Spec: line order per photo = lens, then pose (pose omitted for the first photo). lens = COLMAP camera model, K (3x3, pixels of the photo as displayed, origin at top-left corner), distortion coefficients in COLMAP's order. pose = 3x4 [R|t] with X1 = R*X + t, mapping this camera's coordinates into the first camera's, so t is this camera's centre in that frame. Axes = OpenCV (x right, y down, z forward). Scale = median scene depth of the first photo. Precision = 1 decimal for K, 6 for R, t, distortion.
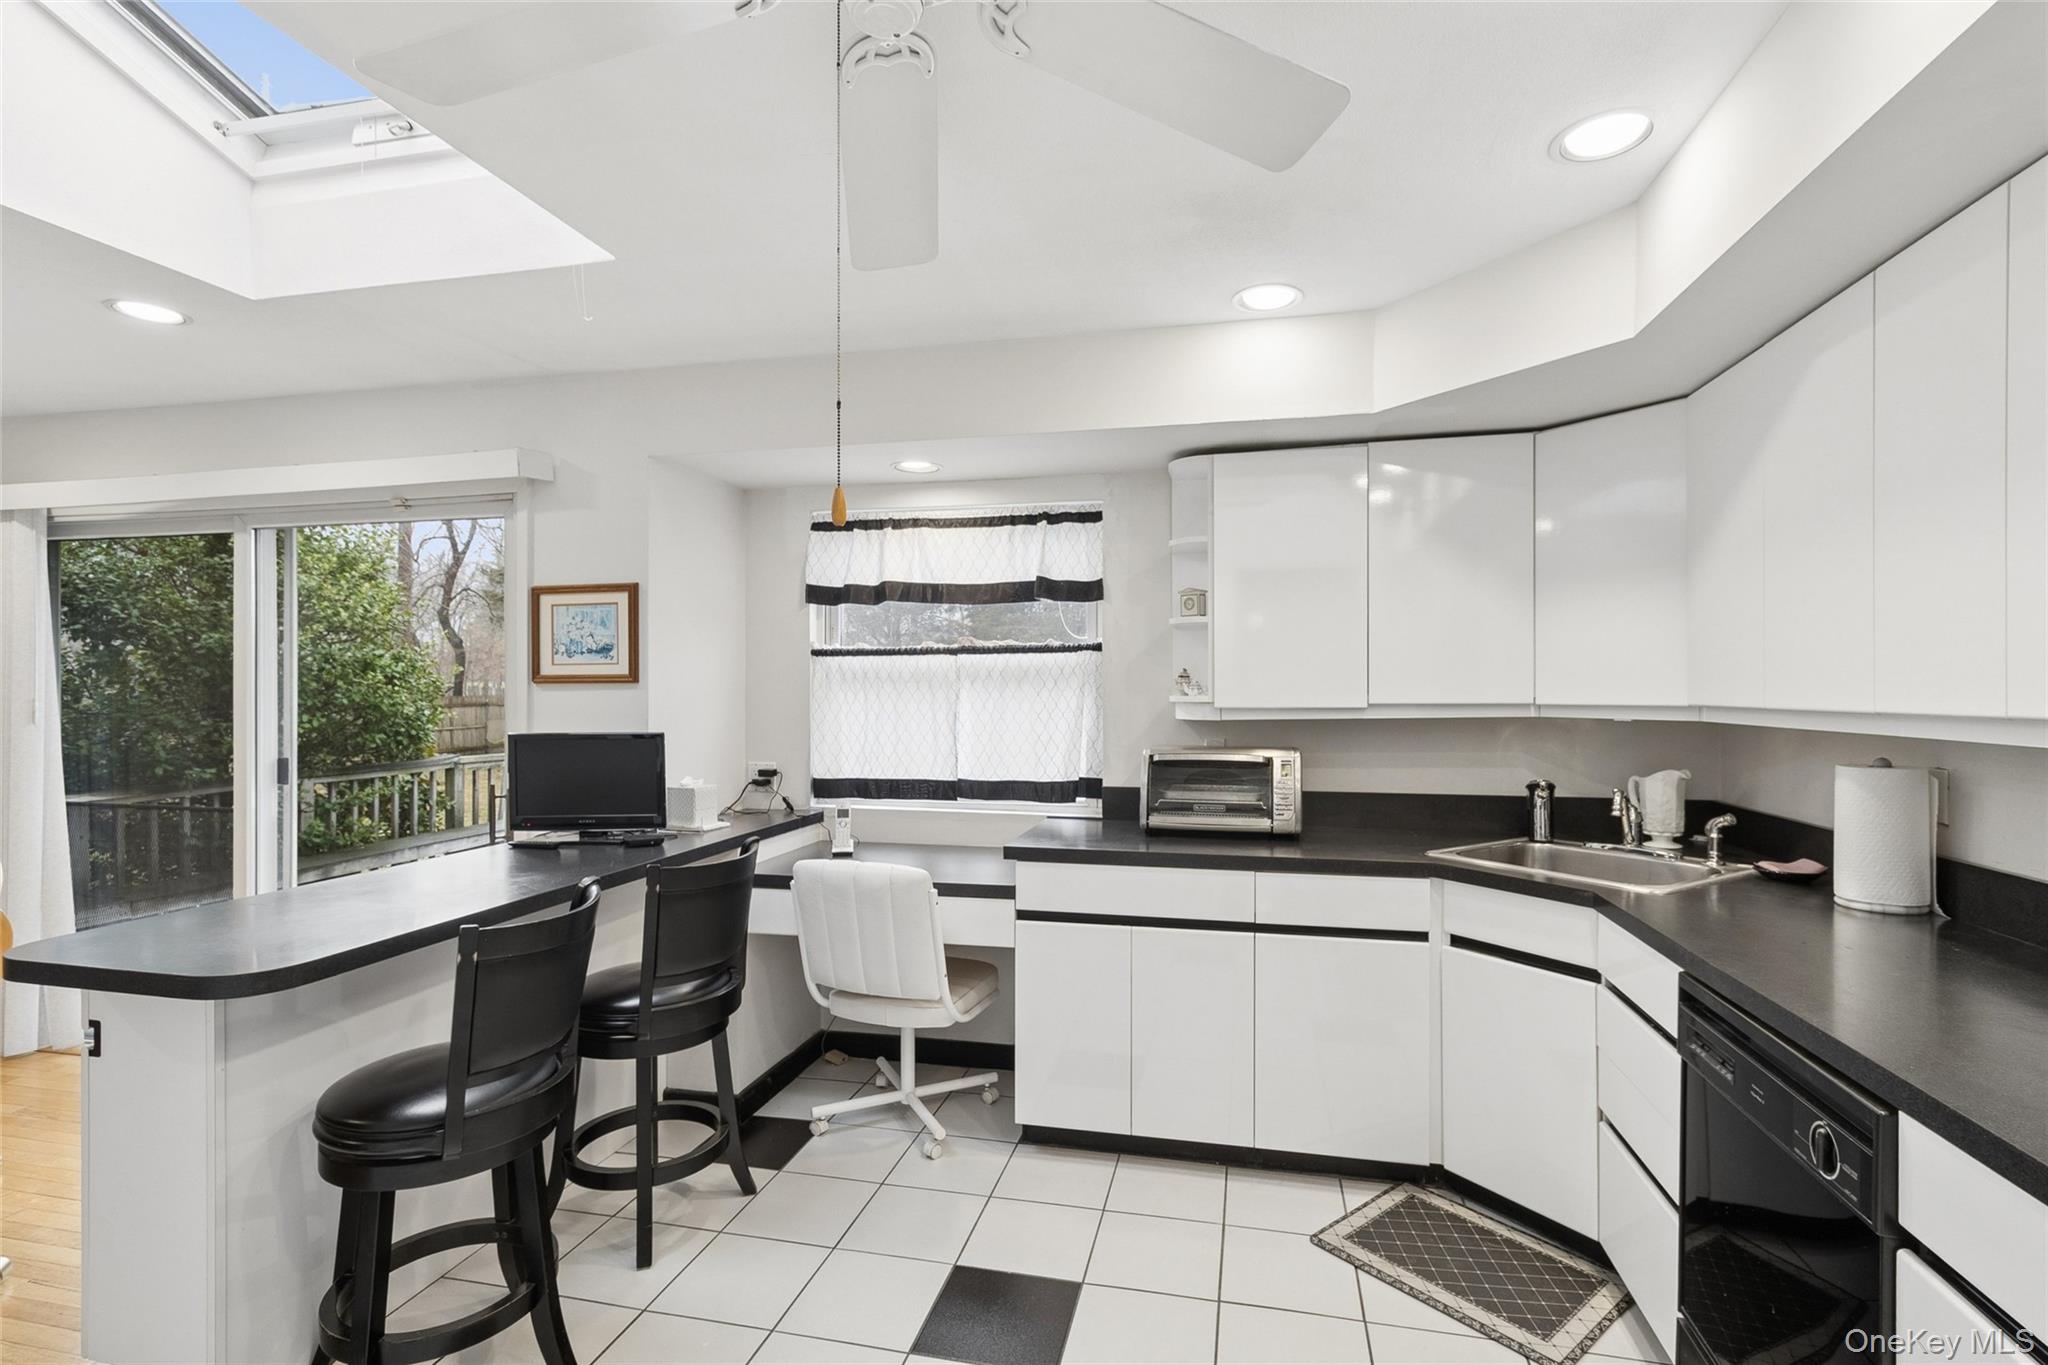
lens RADIAL K [[955.3, 0, 1035.6], [0, 955.3, 700.8], [0, 0, 1]] dist [0.000198, 0.001024]
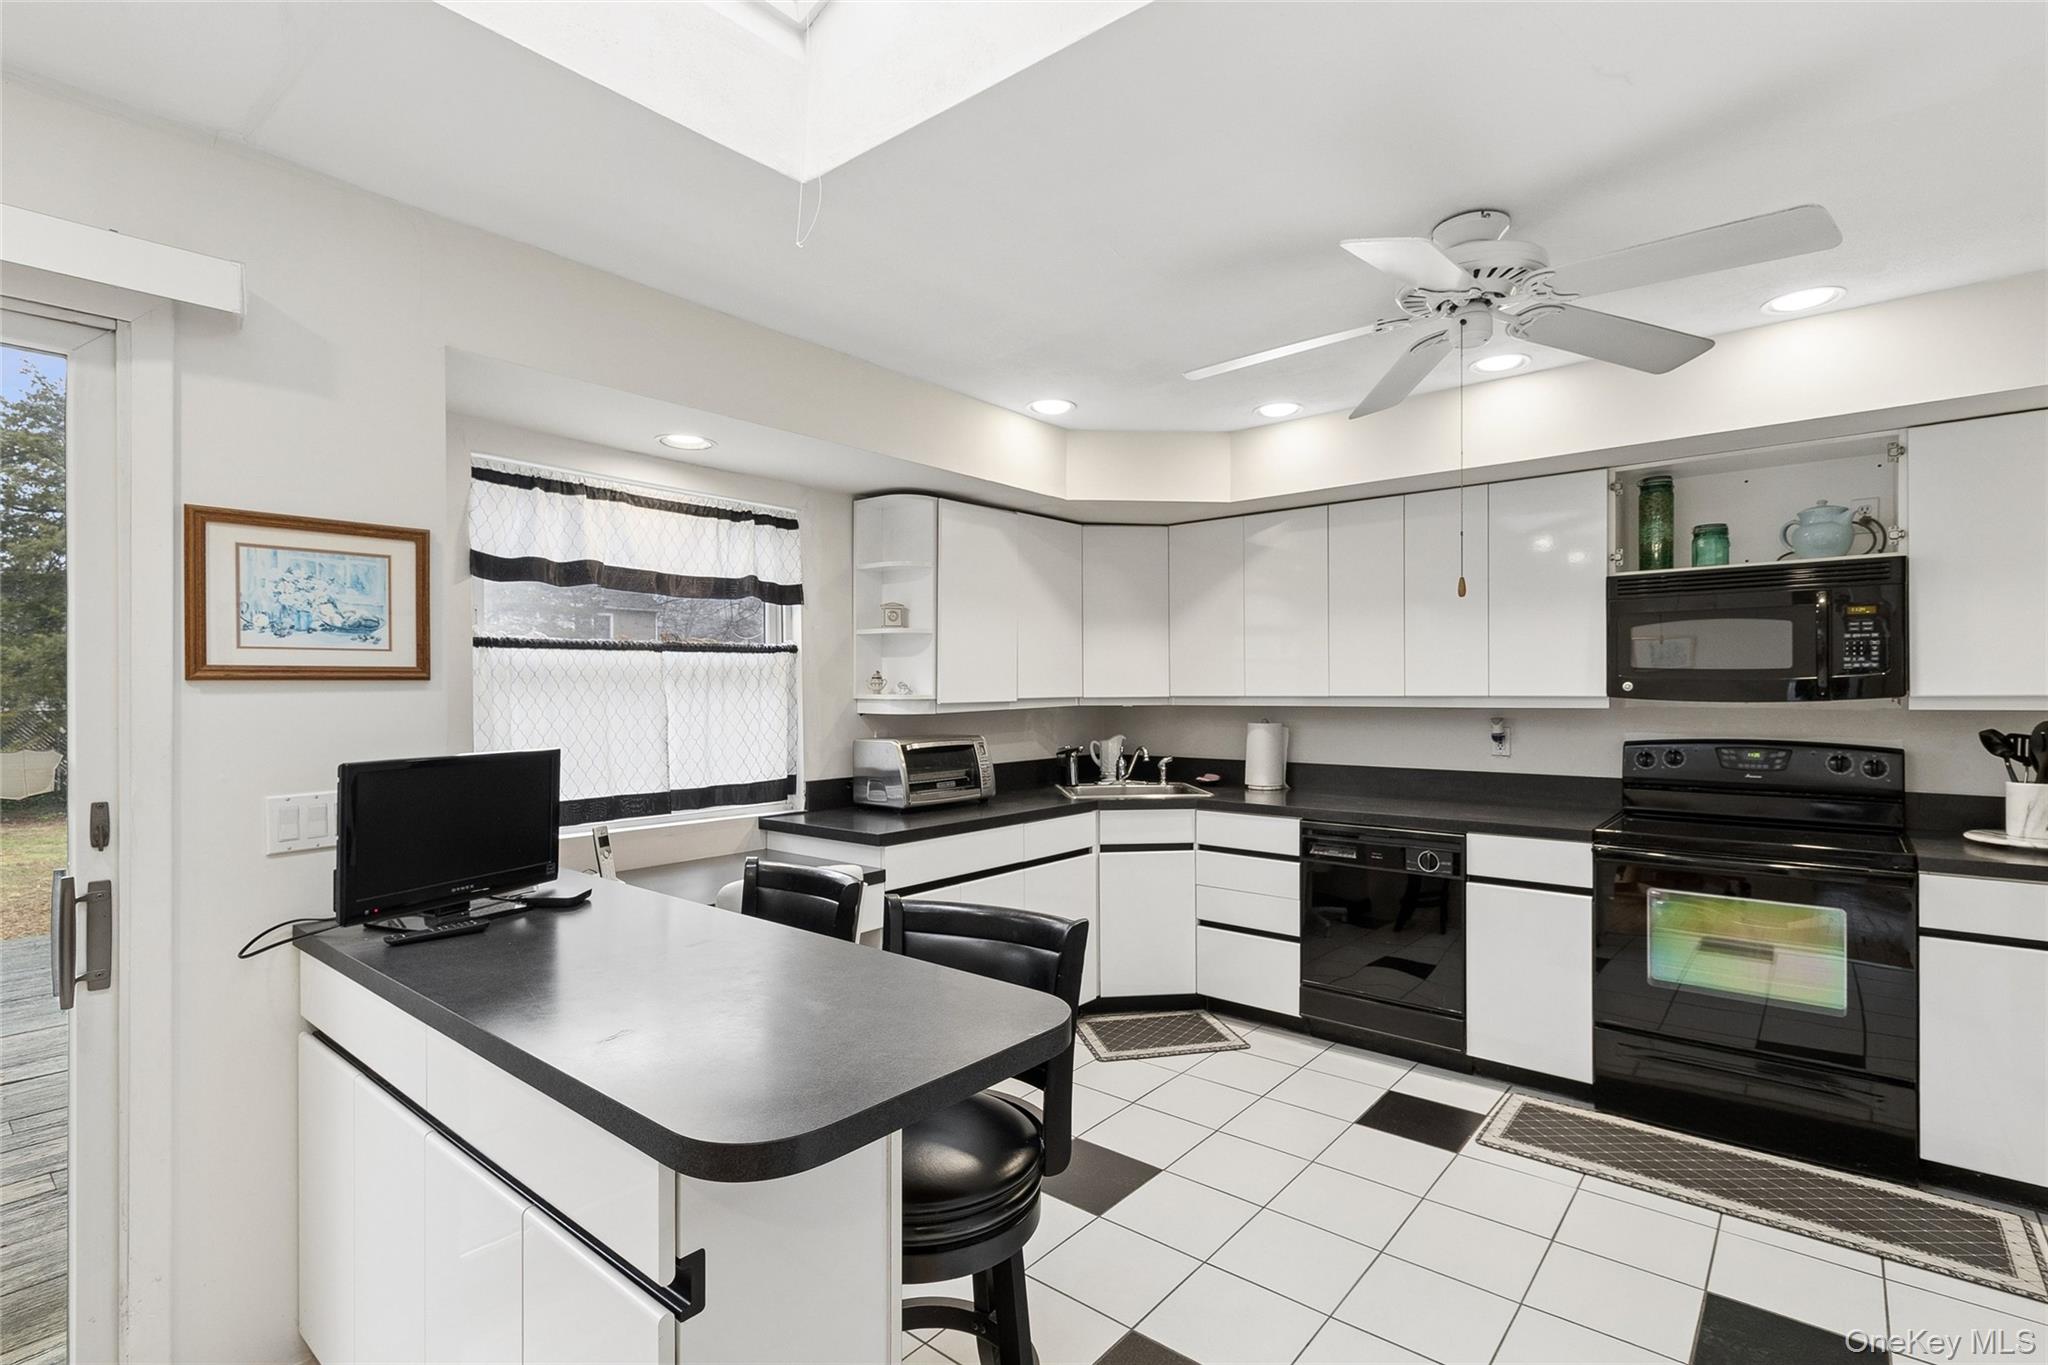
lens RADIAL K [[955.3, 0, 1037.7], [0, 955.3, 696.2], [0, 0, 1]] dist [0.000198, 0.001024]
pose [[0.448148, -0.007918, 0.893924, -0.878234], [0.017349, 0.999849, 0.000159, -0.000275], [-0.893791, 0.015437, 0.448218, 0.342159]]
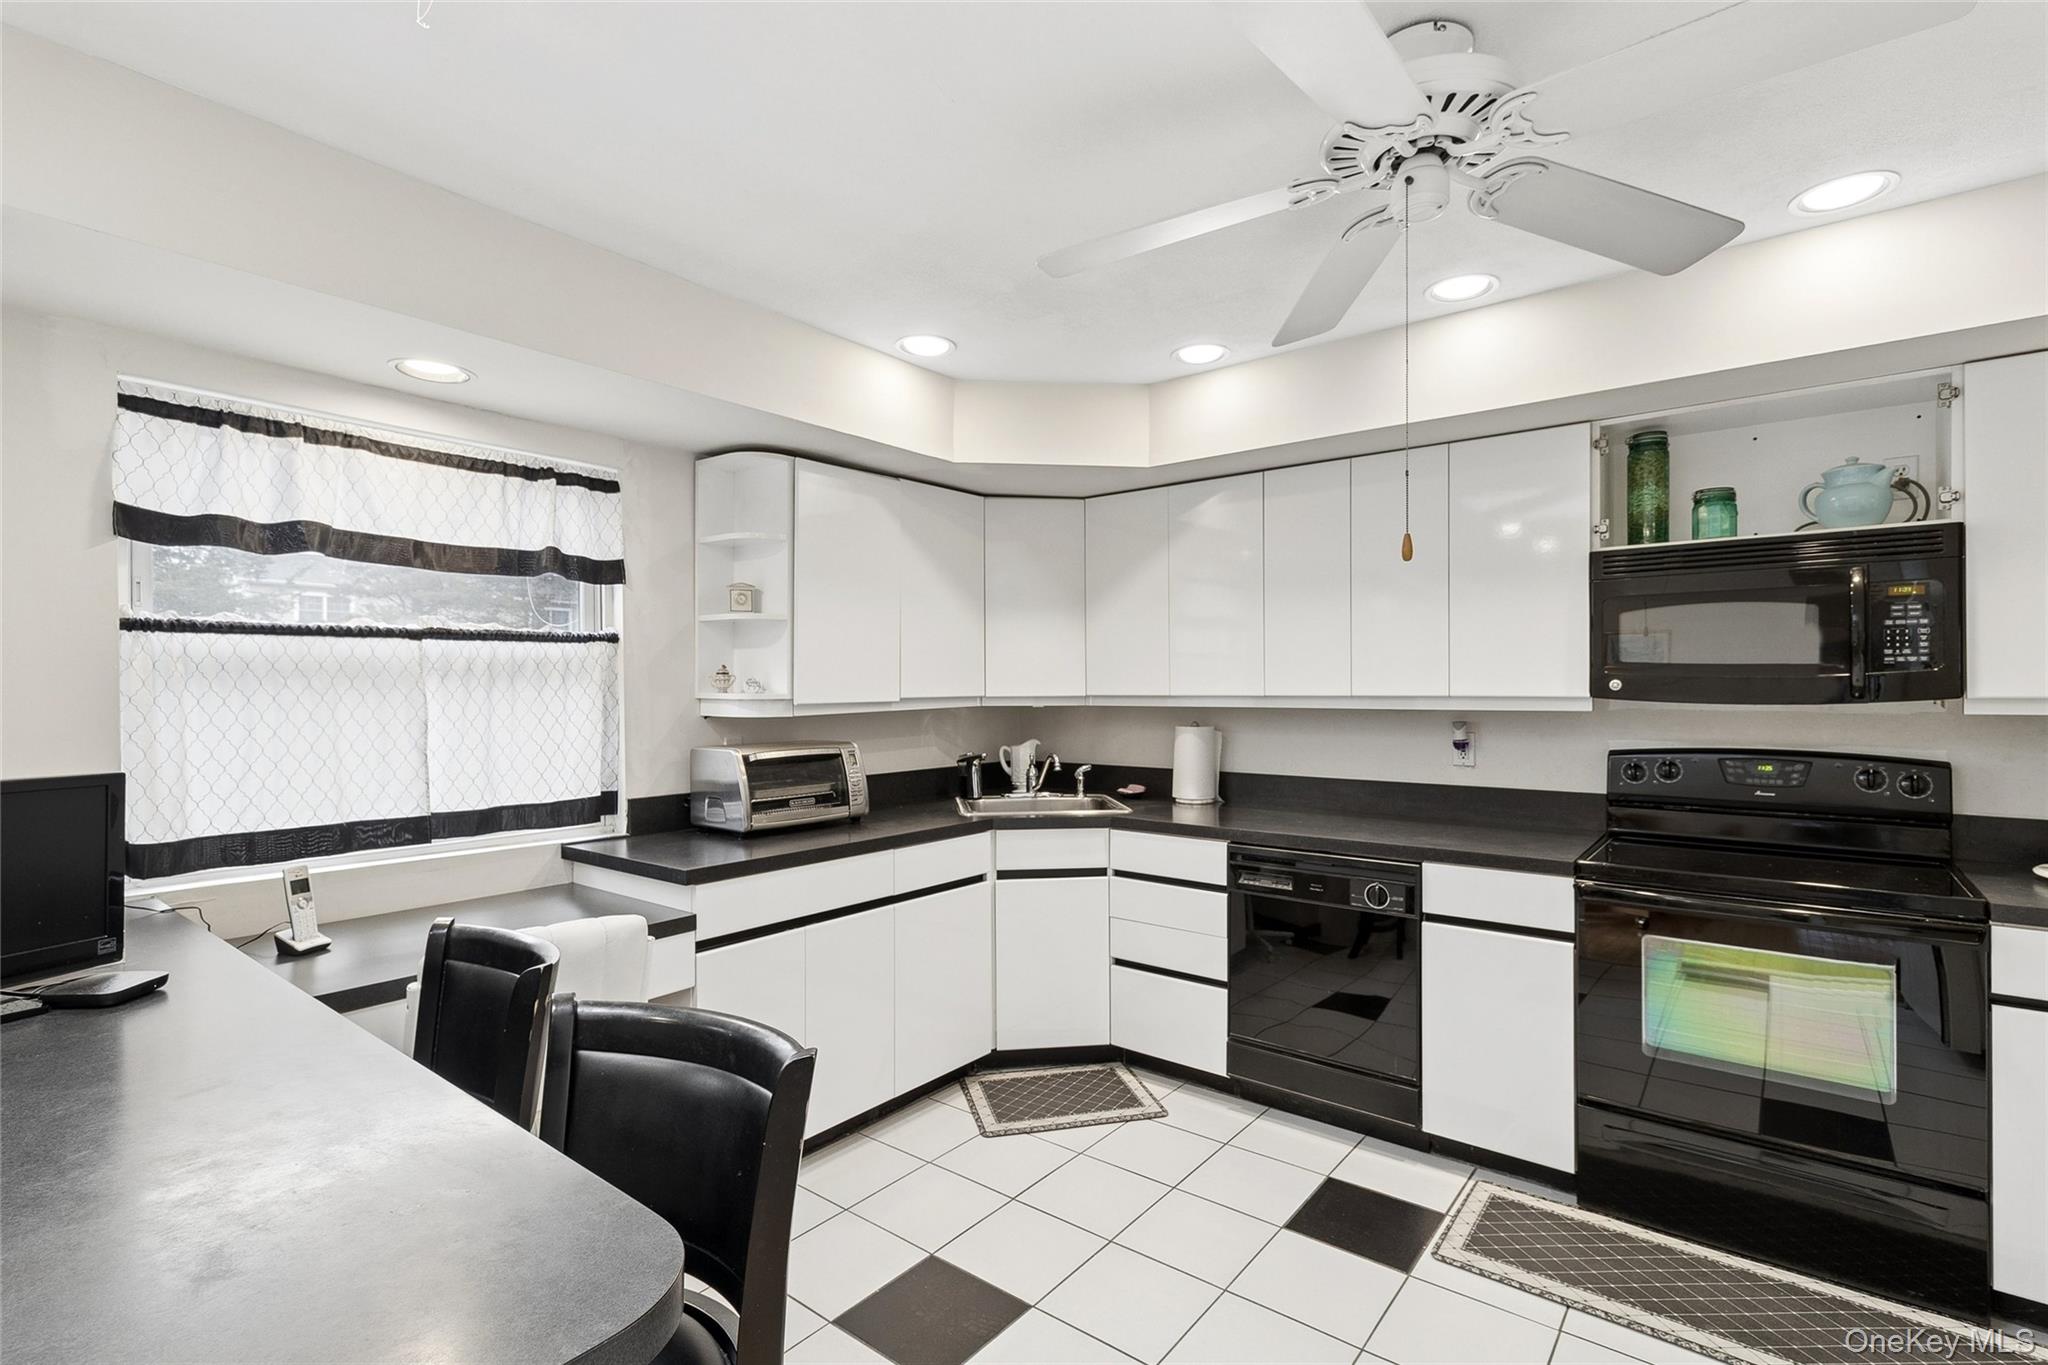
lens RADIAL K [[955.3, 0, 1032.8], [0, 955.3, 691.2], [0, 0, 1]] dist [0.000198, 0.001024]
pose [[0.425848, -0.005742, 0.904776, -0.645866], [0.016206, 0.999868, -0.001282, -0.001289], [-0.904650, 0.015209, 0.425885, 0.342057]]
